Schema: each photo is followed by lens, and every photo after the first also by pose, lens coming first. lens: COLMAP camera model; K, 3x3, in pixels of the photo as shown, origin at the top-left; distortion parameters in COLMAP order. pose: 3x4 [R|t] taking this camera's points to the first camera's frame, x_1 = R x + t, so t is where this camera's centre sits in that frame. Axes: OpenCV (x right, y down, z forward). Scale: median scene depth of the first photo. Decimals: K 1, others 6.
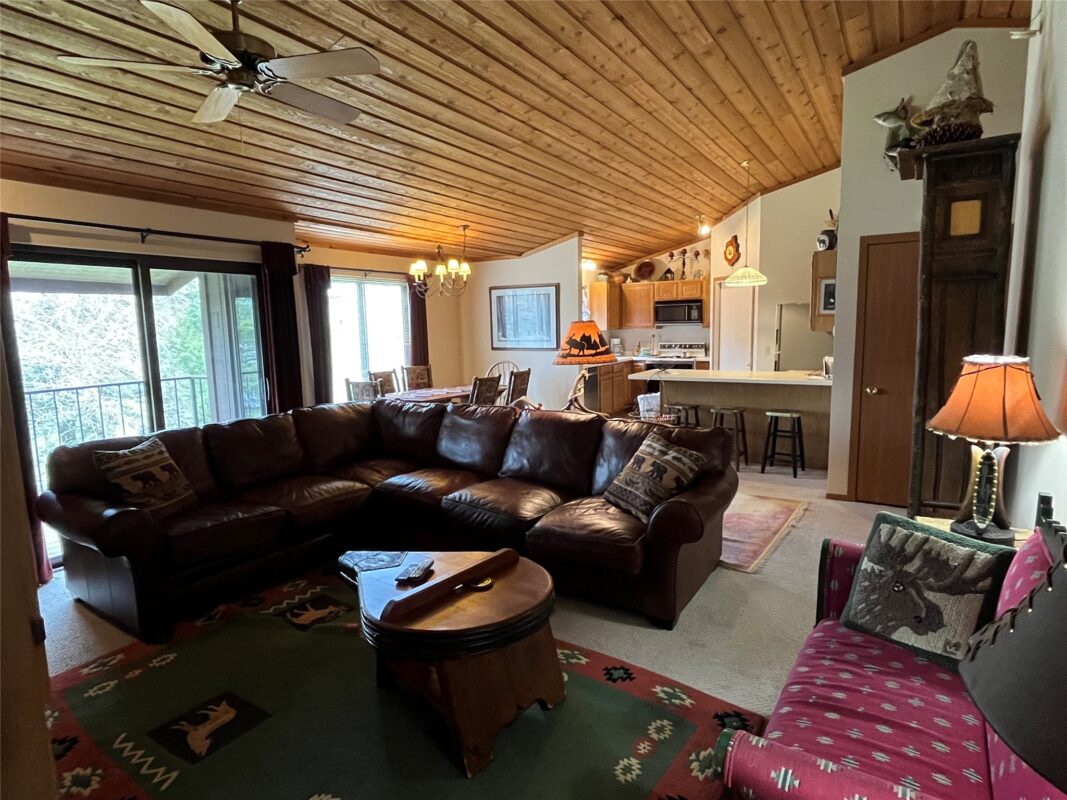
lens RADIAL K [[590.7, 0, 535.0], [0, 590.7, 401.7], [0, 0, 1]] dist [0.000766, 0.000023]
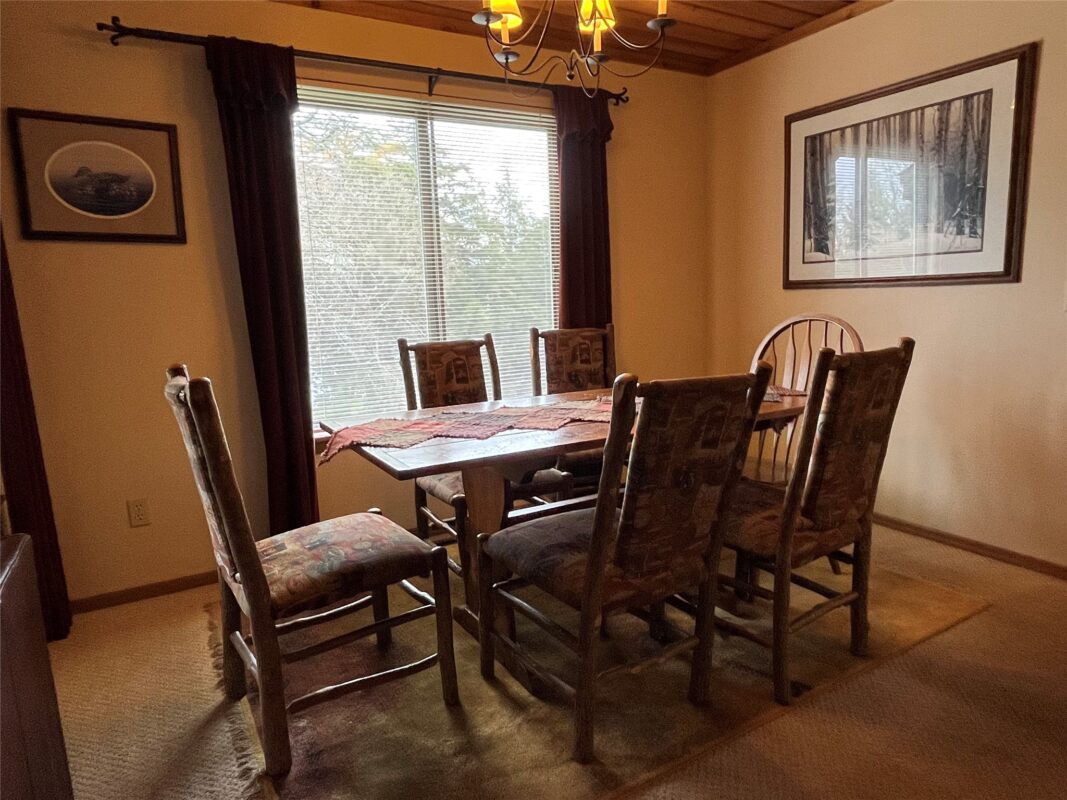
lens RADIAL K [[660.7, 0, 528.9], [0, 660.7, 400.8], [0, 0, 1]] dist [-0.002812, 0.001015]
pose [[0.880148, 0.058297, -0.471107, -0.015150], [-0.038075, 0.997903, 0.052352, -0.034290], [0.473171, -0.028140, 0.880521, 0.594534]]
